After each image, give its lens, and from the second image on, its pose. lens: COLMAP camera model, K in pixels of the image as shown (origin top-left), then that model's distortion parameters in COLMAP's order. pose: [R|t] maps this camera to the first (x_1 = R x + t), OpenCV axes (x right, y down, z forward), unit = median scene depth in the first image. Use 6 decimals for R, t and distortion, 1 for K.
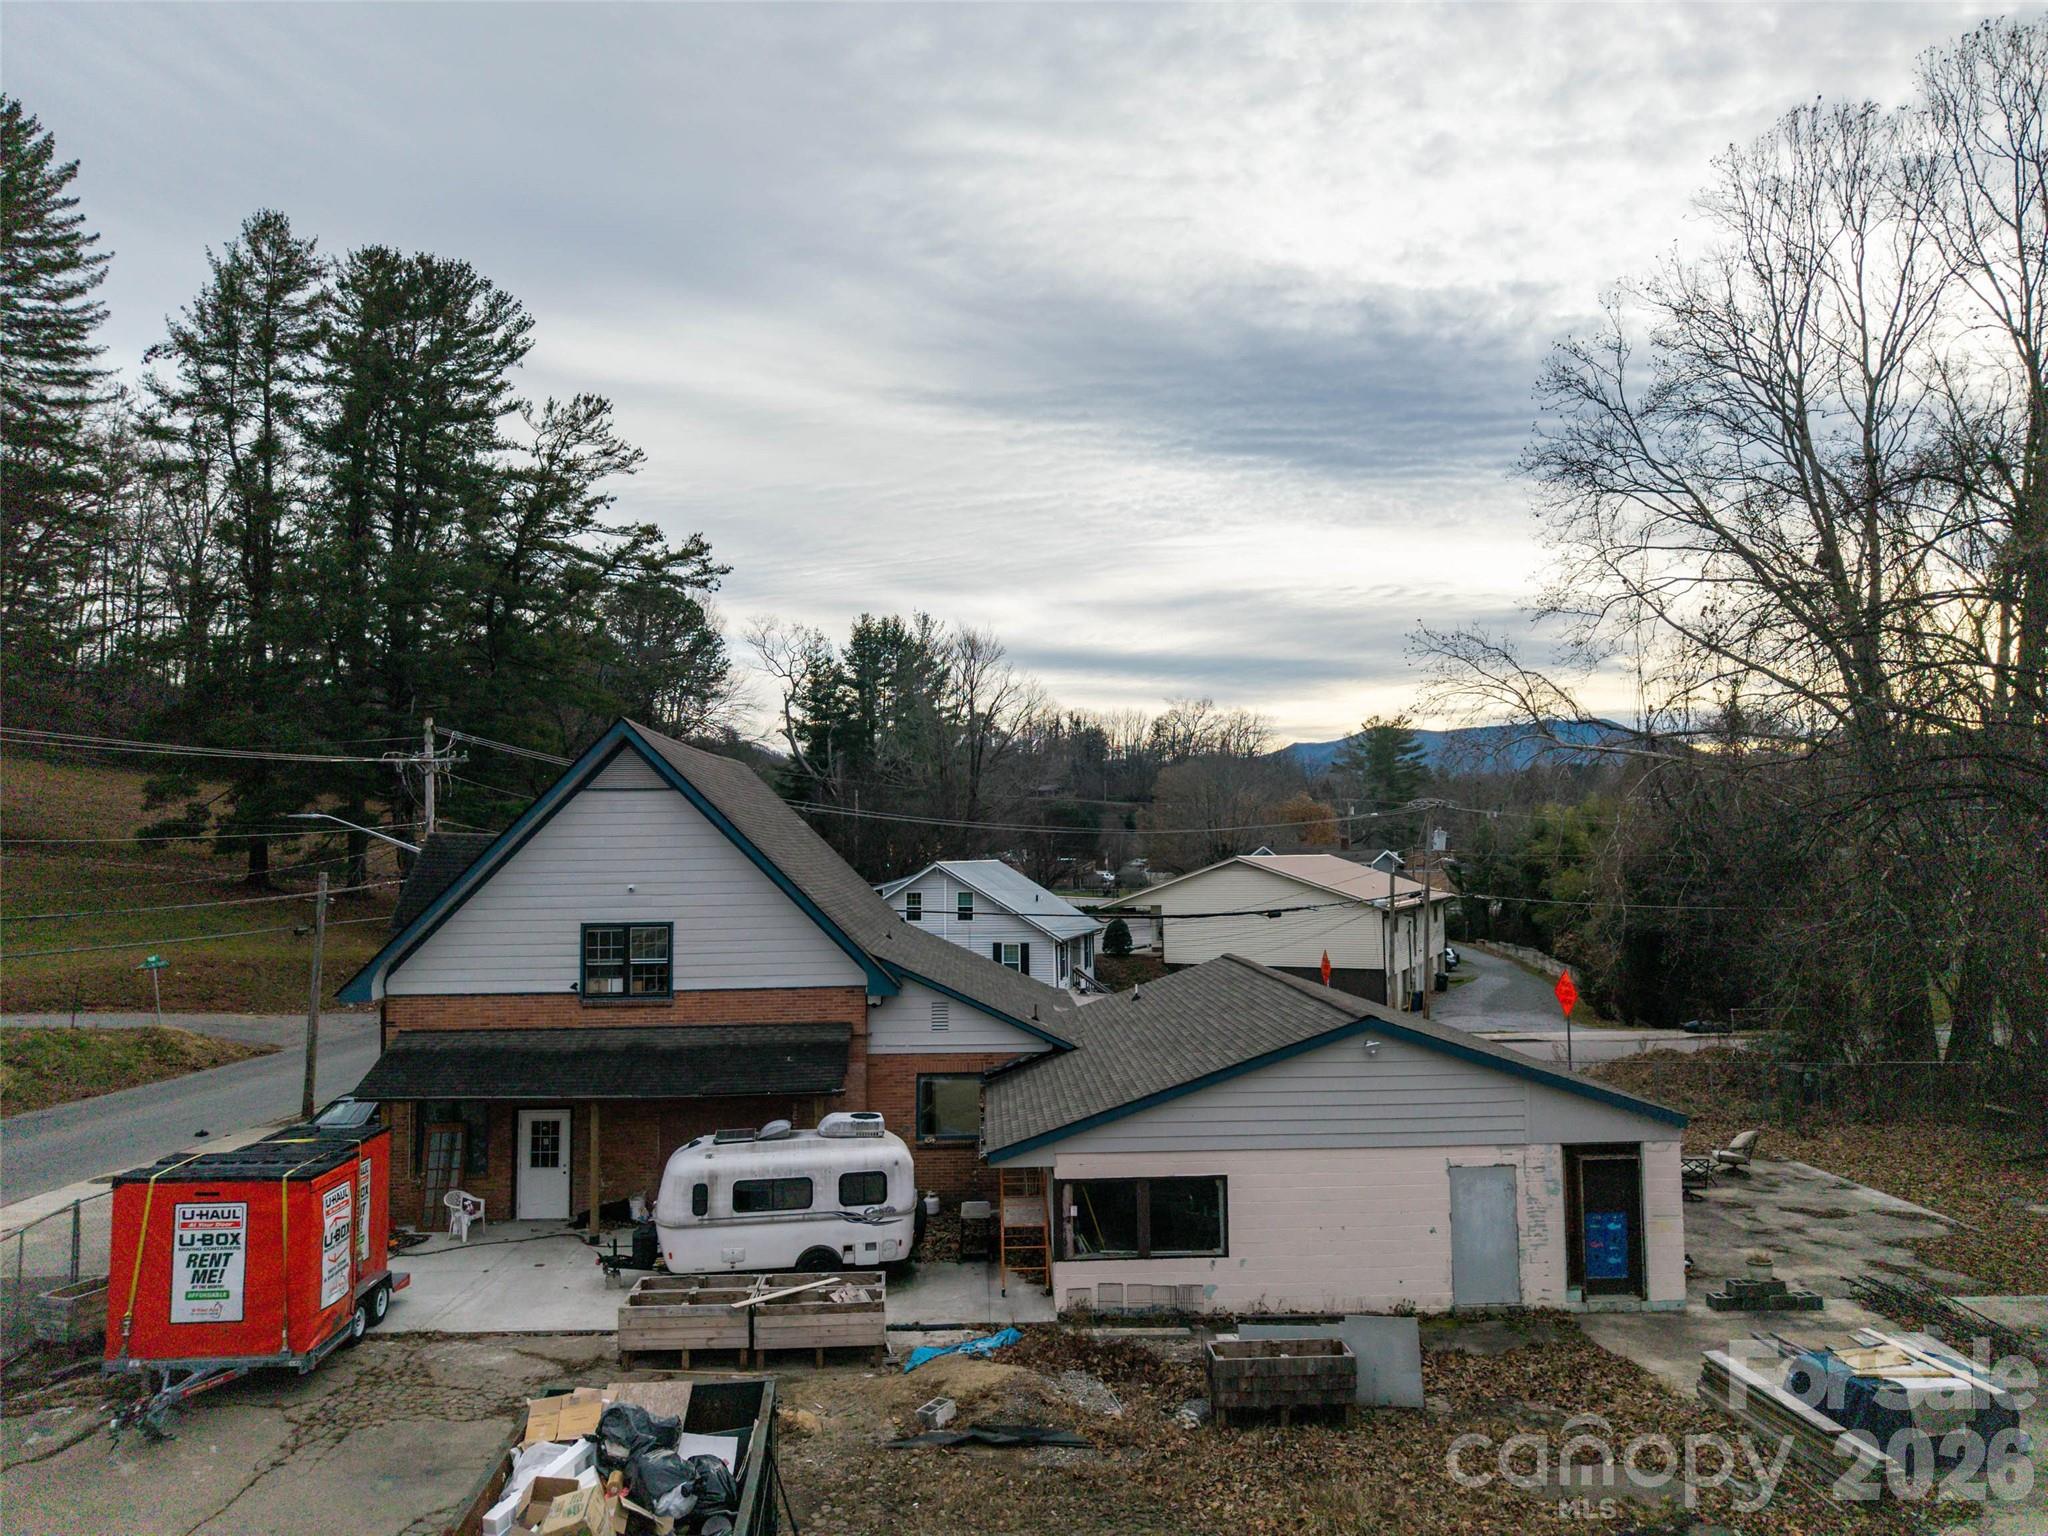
lens RADIAL K [[1413.0, 0, 1024.0], [0, 1413.0, 768.0], [0, 0, 1]] dist [0.014706, -0.005595]
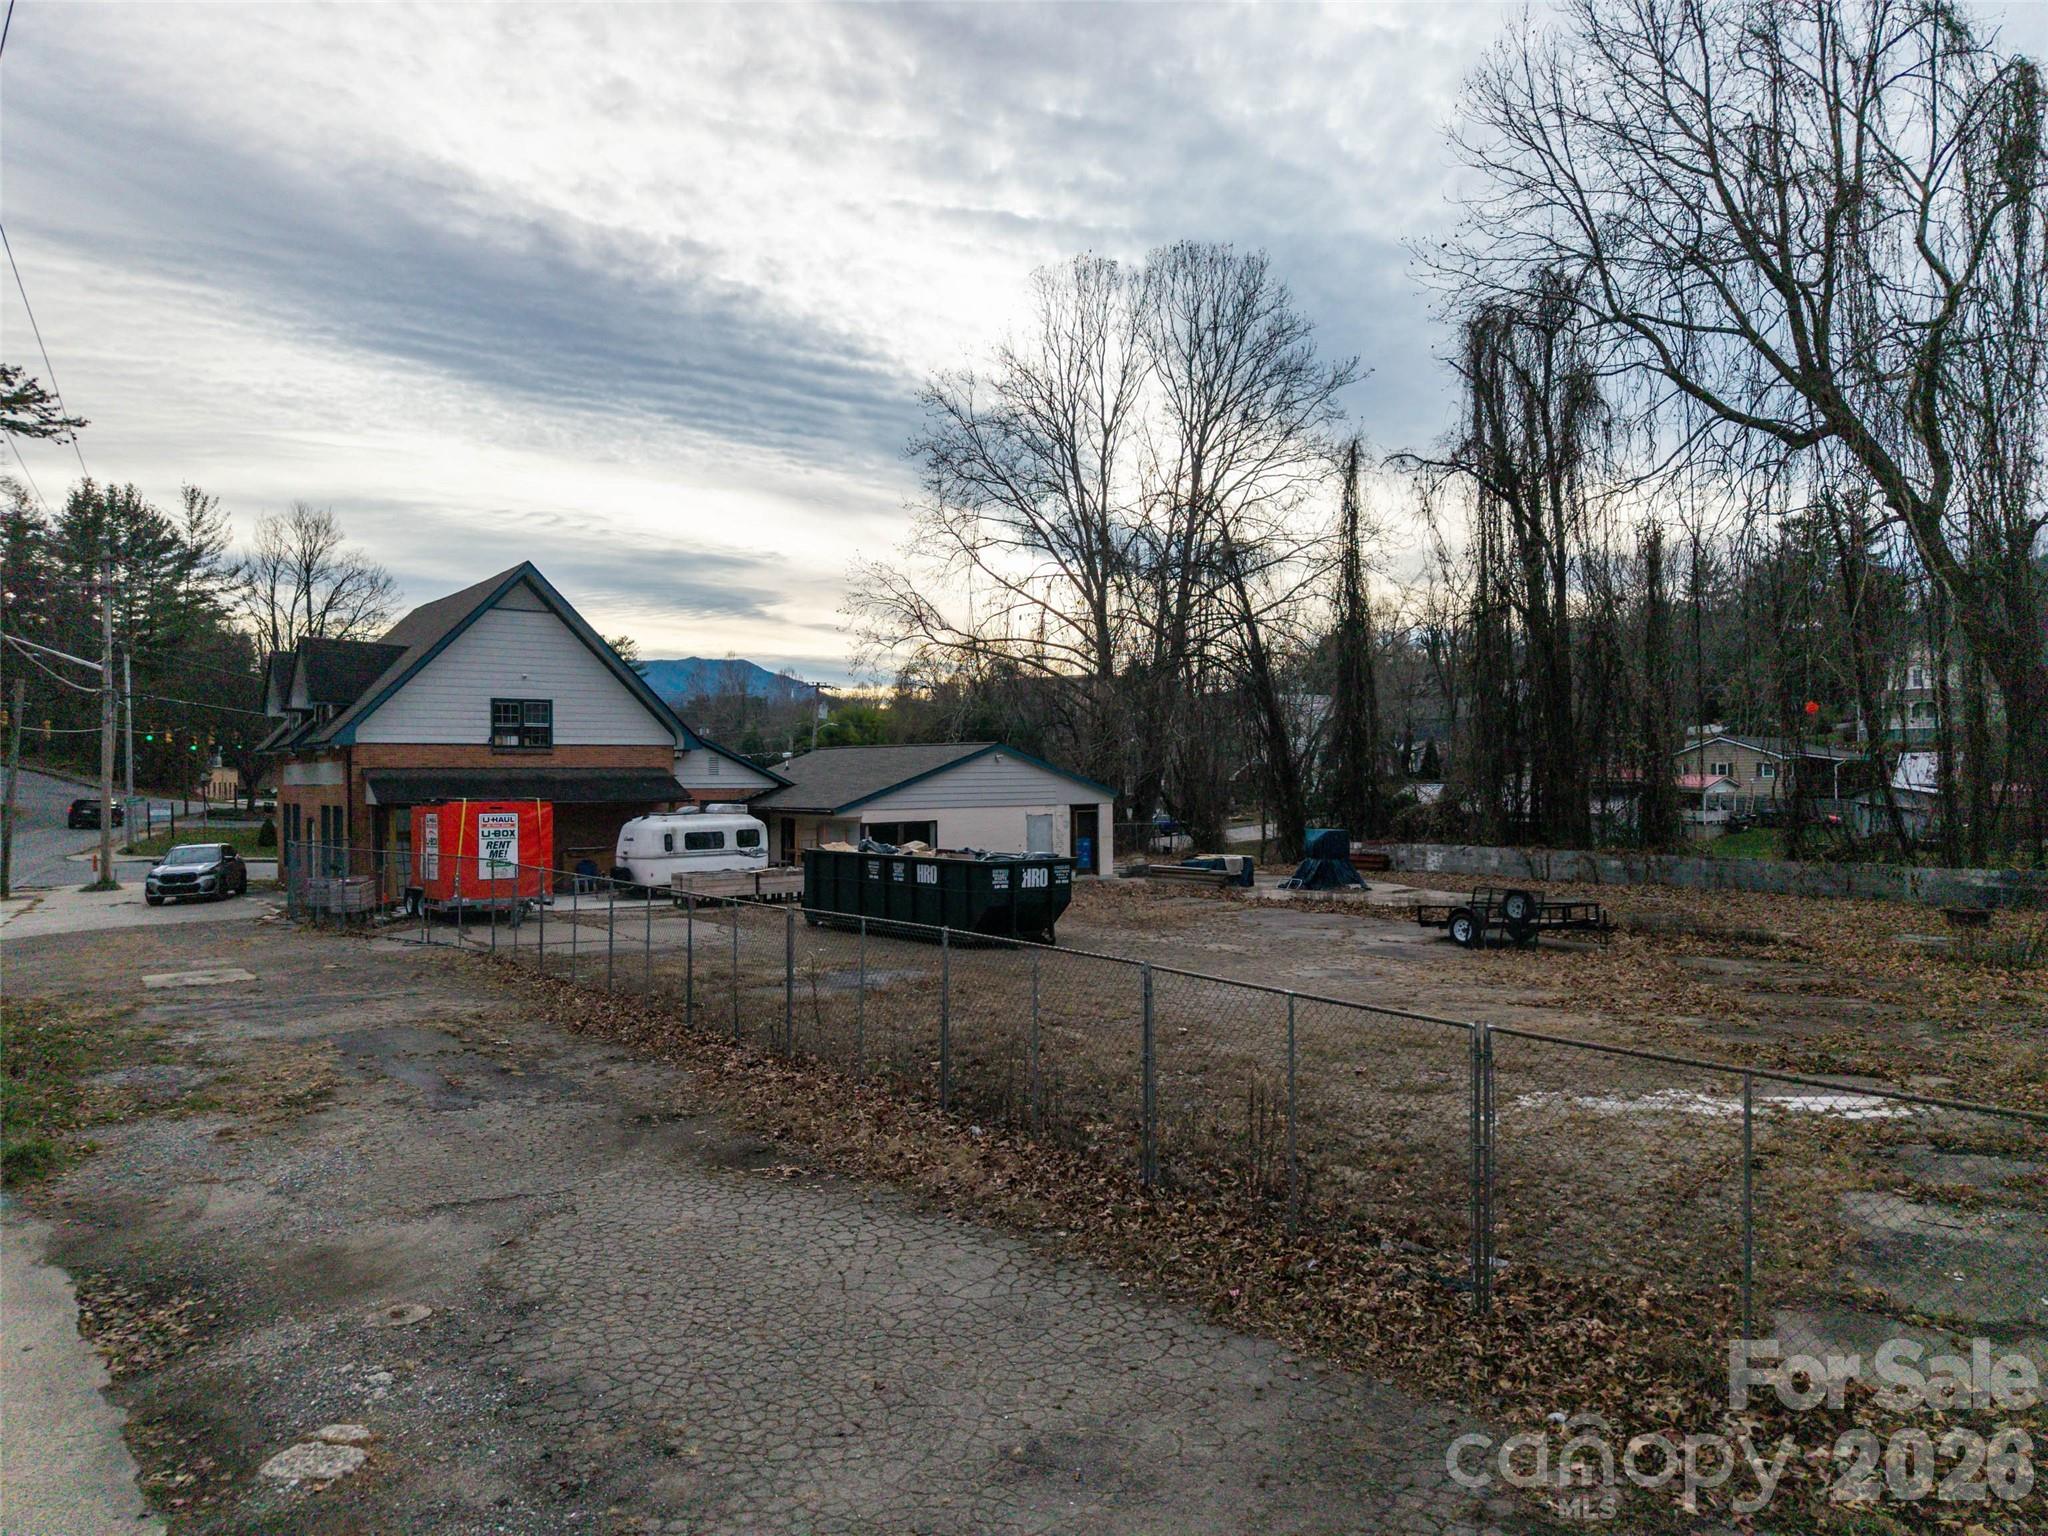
lens RADIAL K [[1366.4, 0, 1019.9], [0, 1366.4, 712.0], [0, 0, 1]] dist [0.038026, -0.001633]
pose [[0.833965, 0.030900, 0.550951, -0.231357], [-0.037089, 0.999312, 0.000095, 0.037040], [-0.550569, -0.020513, 0.834538, -0.184639]]
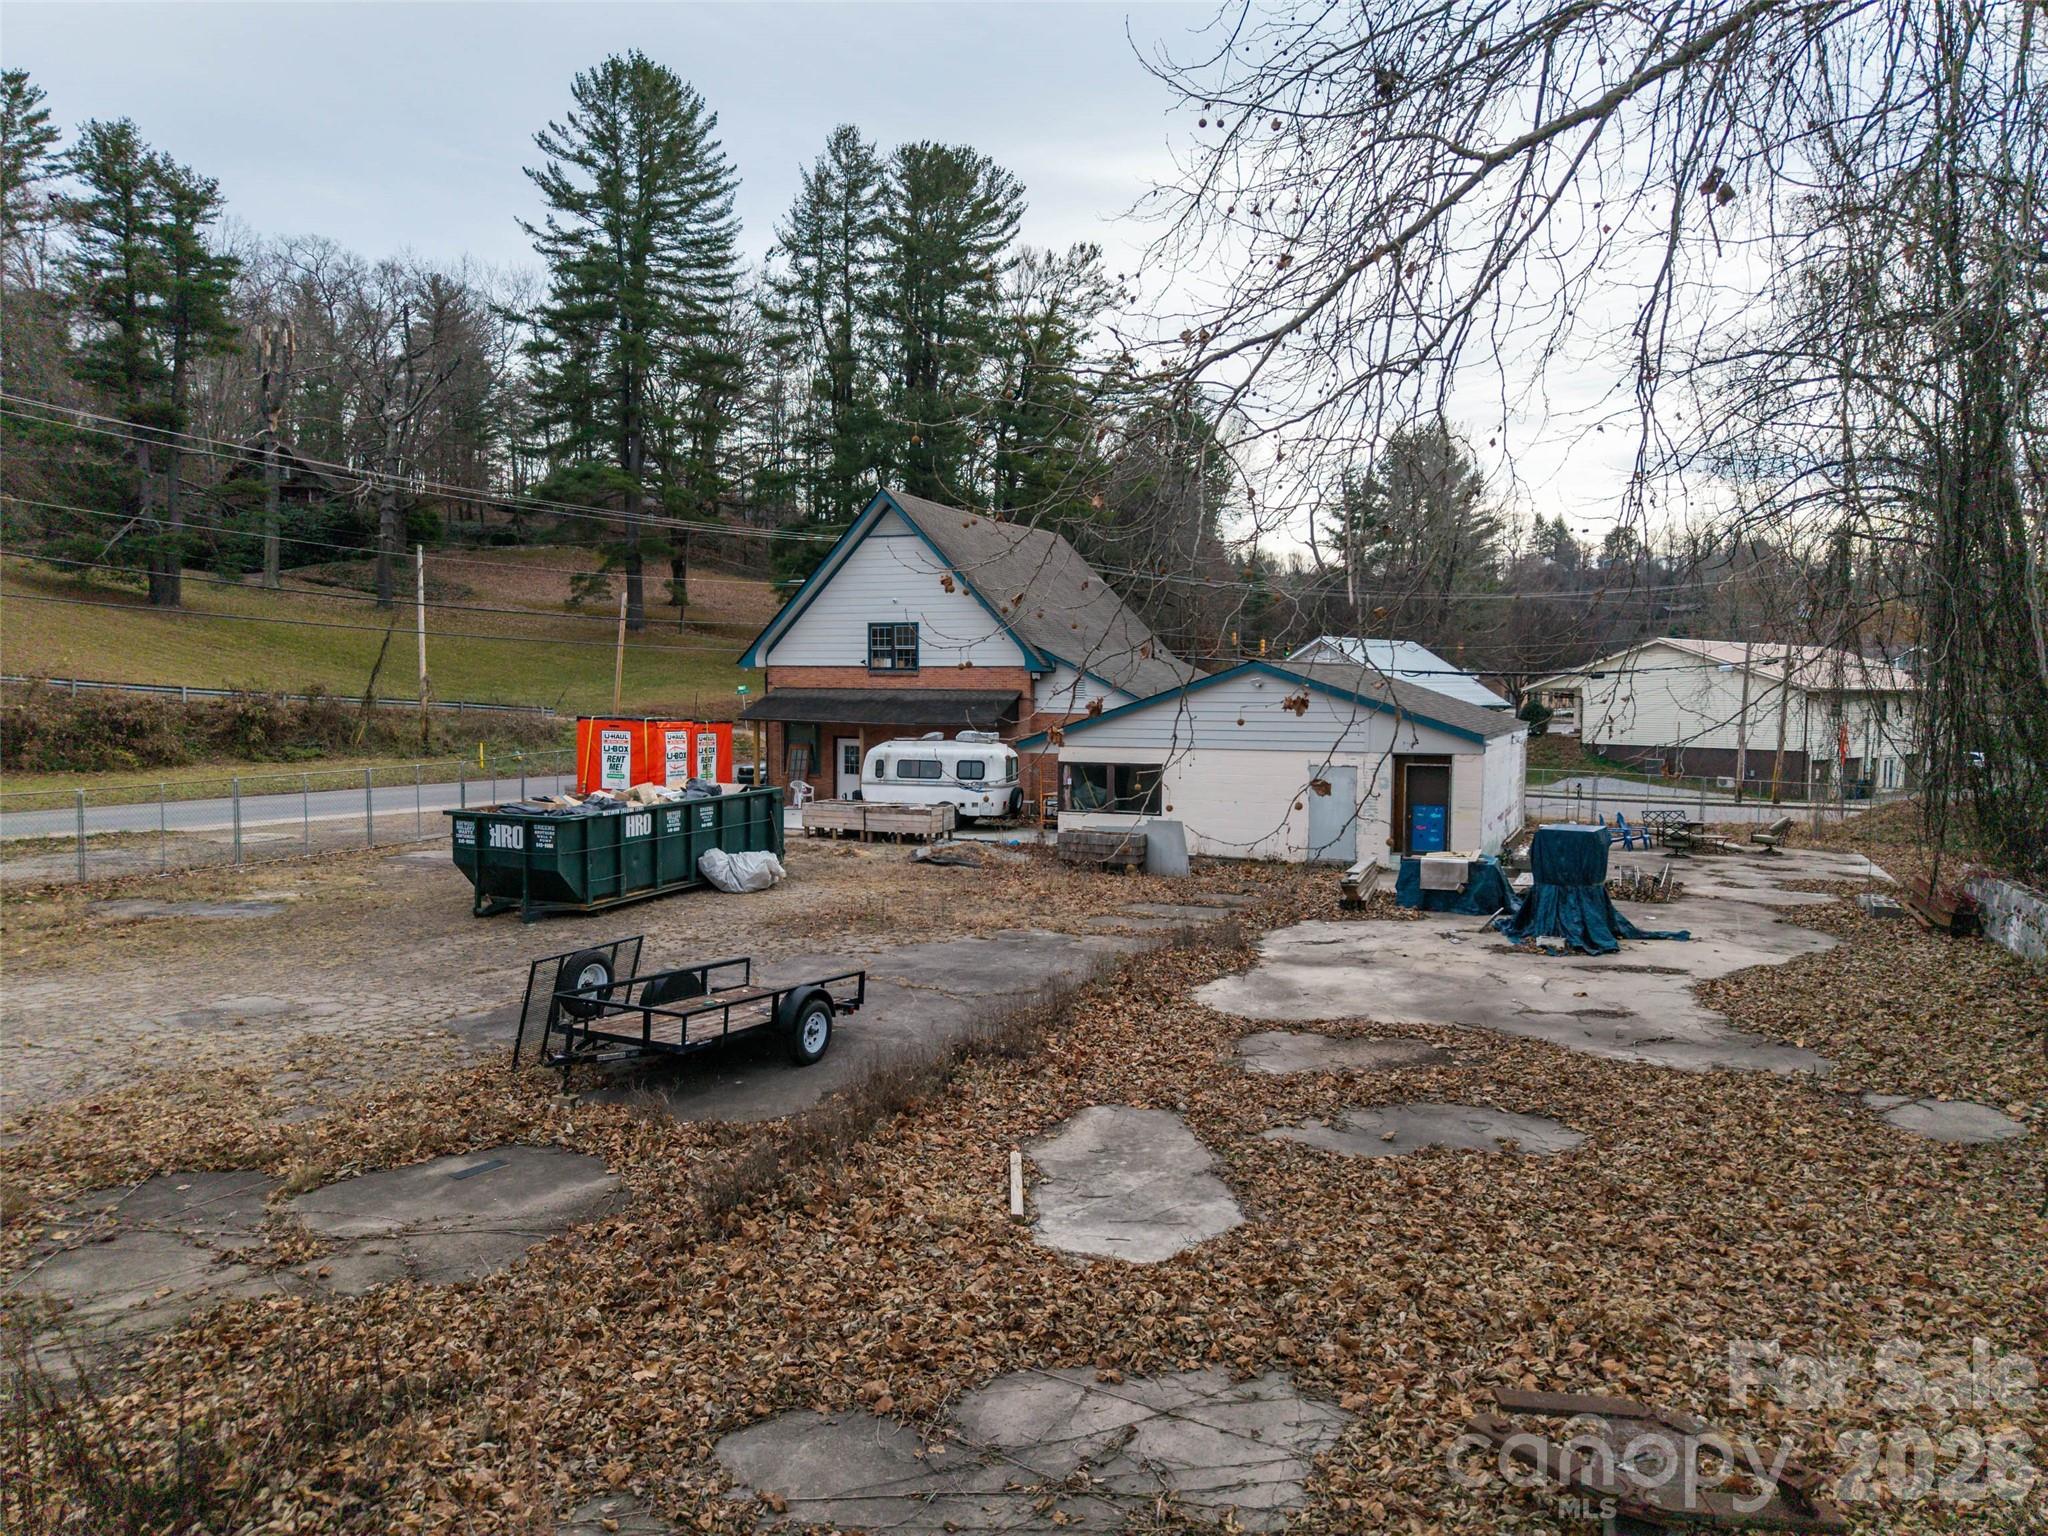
lens RADIAL K [[1382.3, 0, 996.6], [0, 1382.3, 797.4], [0, 0, 1]] dist [0.000423, -0.002654]
pose [[0.893036, 0.054006, -0.446733, 0.184142], [0.011253, 0.989781, 0.142149, 0.030483], [0.449845, -0.131972, 0.883302, -0.115690]]
